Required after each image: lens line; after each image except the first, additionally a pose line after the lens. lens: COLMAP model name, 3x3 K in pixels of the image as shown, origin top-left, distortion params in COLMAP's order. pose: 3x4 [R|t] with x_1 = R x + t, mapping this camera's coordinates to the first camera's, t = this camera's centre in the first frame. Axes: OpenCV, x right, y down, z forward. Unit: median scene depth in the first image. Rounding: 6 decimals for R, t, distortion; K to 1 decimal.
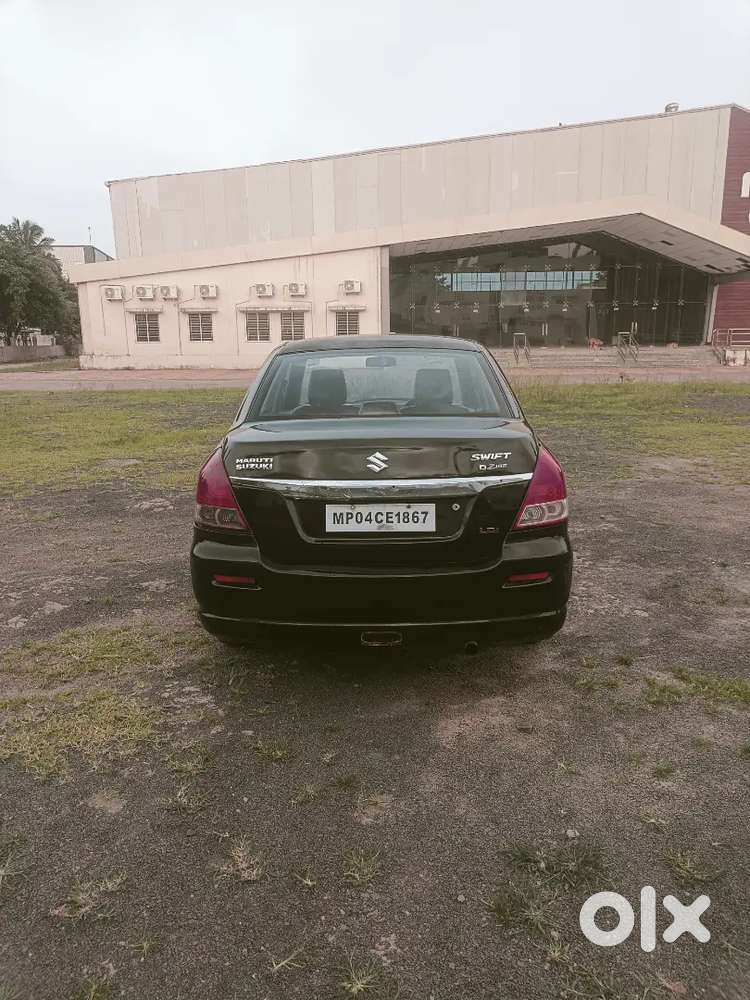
lens RADIAL K [[738.2, 0, 371.1], [0, 738.2, 495.6], [0, 0, 1]] dist [0.033651, -0.028033]
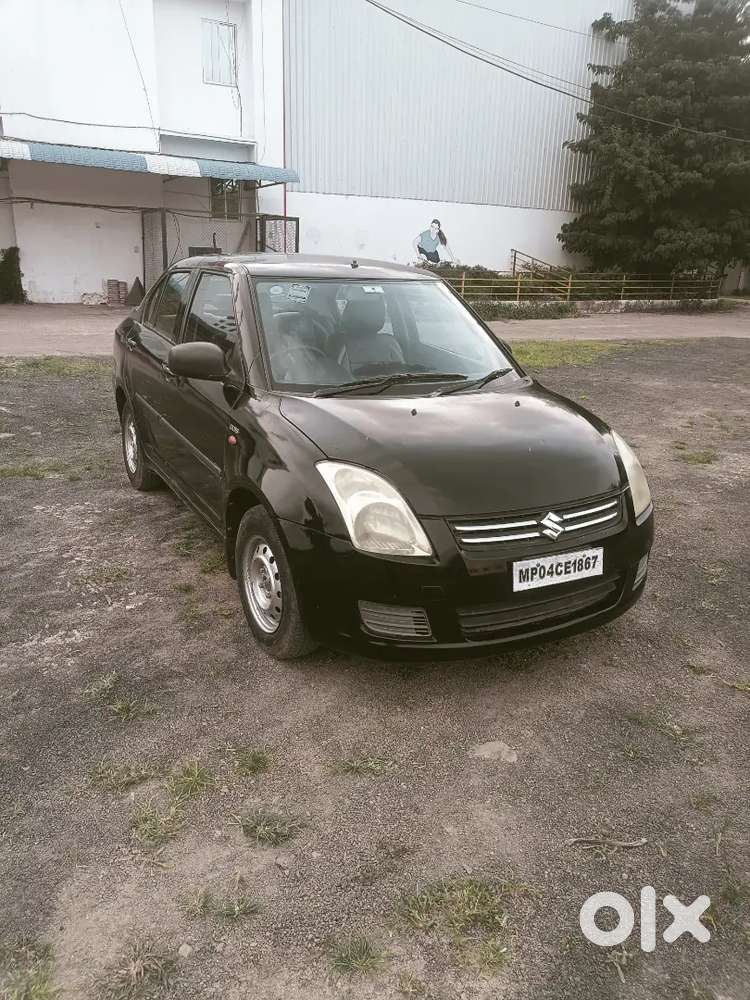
lens RADIAL K [[738.2, 0, 375.1], [0, 738.2, 492.0], [0, 0, 1]] dist [0.033651, -0.028033]
pose [[-0.866842, 0.131498, -0.480929, 0.054220], [-0.127940, 0.873627, 0.469476, -0.052410], [0.481888, 0.468491, -0.740473, 0.241797]]
